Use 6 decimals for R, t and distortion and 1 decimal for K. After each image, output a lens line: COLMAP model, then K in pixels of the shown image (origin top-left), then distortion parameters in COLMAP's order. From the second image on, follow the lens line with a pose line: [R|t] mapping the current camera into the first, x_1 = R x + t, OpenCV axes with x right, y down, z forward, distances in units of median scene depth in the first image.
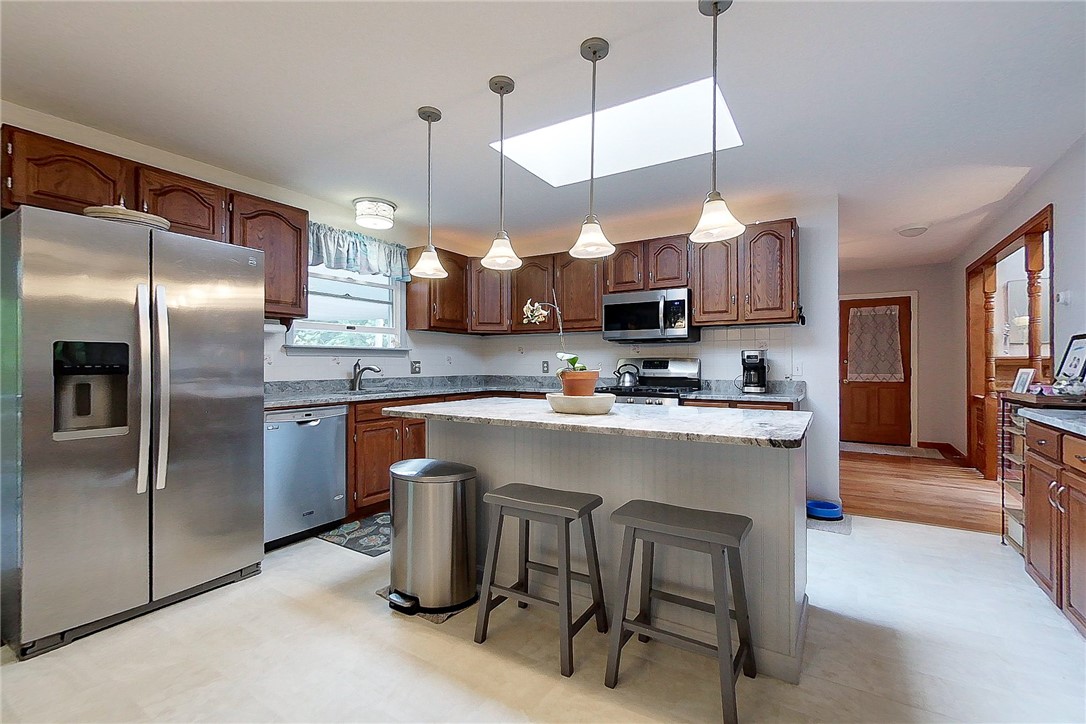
lens RADIAL K [[475.1, 0, 543.0], [0, 475.1, 362.0], [0, 0, 1]] dist [0.000113, 0.000087]
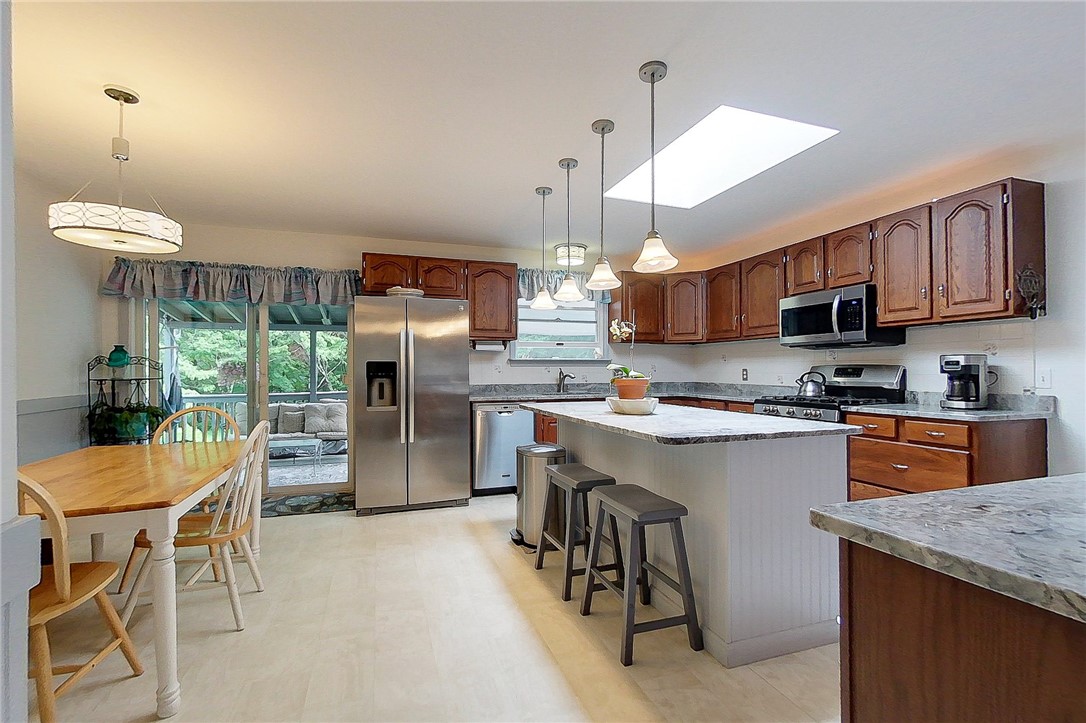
lens RADIAL K [[480.3, 0, 537.3], [0, 480.3, 367.1], [0, 0, 1]] dist [0.000808, 0.000038]
pose [[0.774352, -0.006222, -0.632725, 0.395713], [0.004753, 0.999981, -0.004017, -0.004103], [0.632738, 0.000104, 0.774366, -0.056462]]
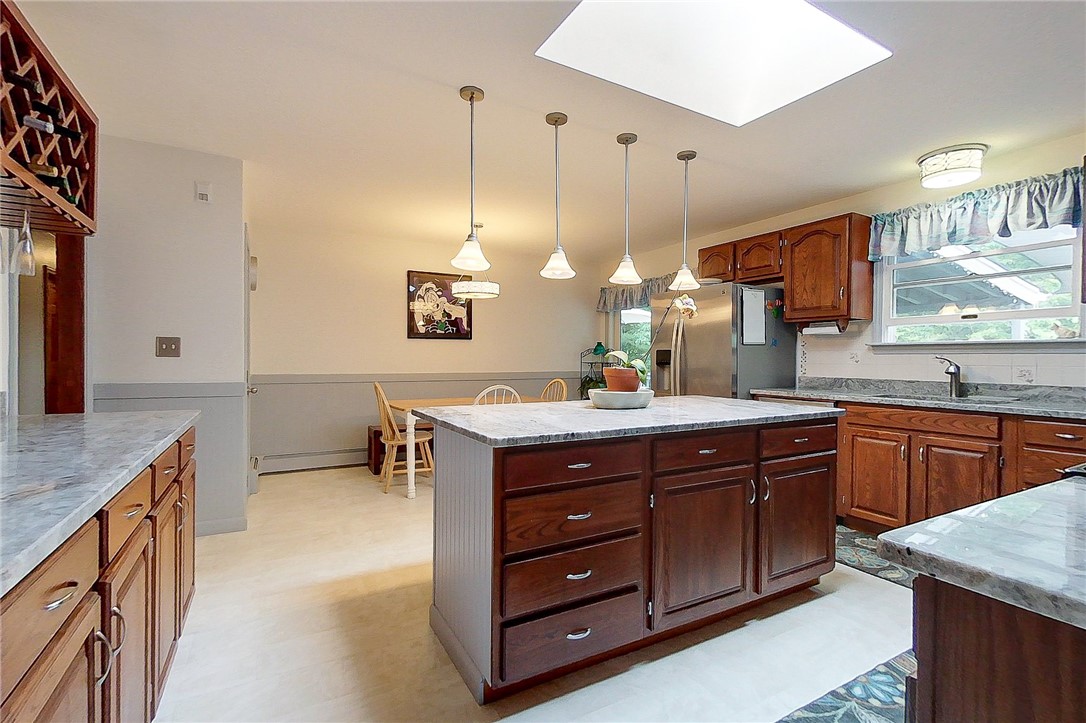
lens RADIAL K [[494.9, 0, 543.0], [0, 494.9, 361.5], [0, 0, 1]] dist [-0.000386, -0.000044]
pose [[-0.479301, 0.002797, -0.877646, 0.665755], [-0.005906, 0.999962, 0.006412, 0.000051], [0.877631, 0.008257, -0.479266, 0.816849]]
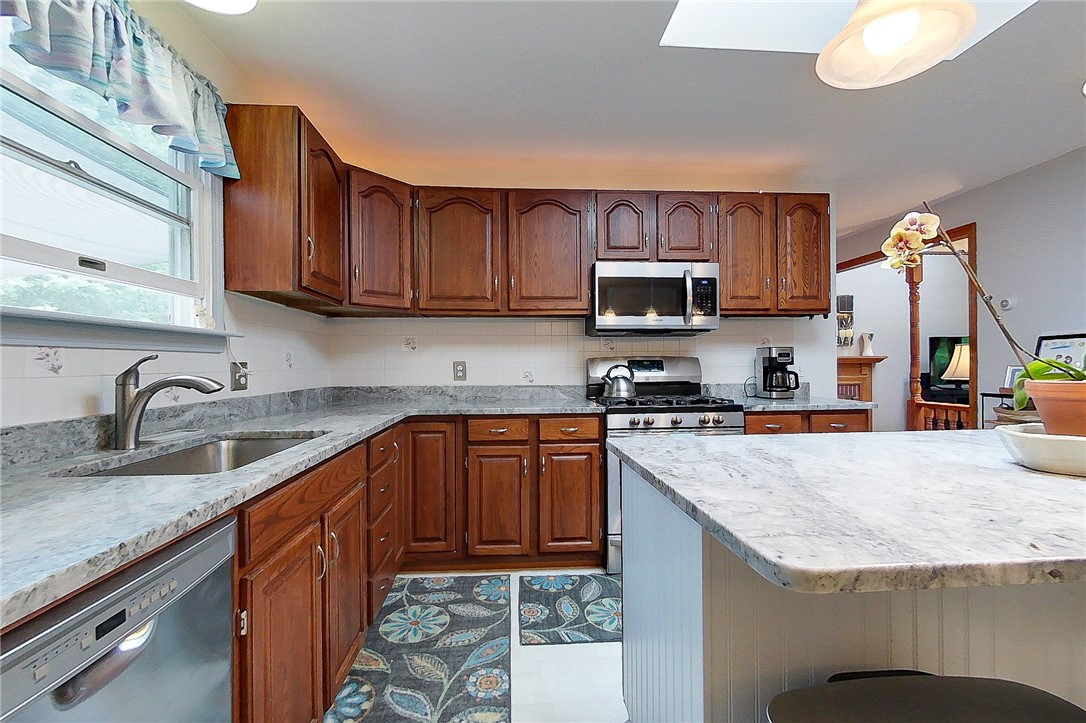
lens RADIAL K [[475.1, 0, 543.0], [0, 475.1, 361.5], [0, 0, 1]] dist [0.000113, 0.000087]
pose [[0.804821, -0.003372, 0.593507, -0.364372], [0.004837, 0.999988, -0.000878, -0.000823], [-0.593497, 0.003577, 0.804828, 0.565434]]
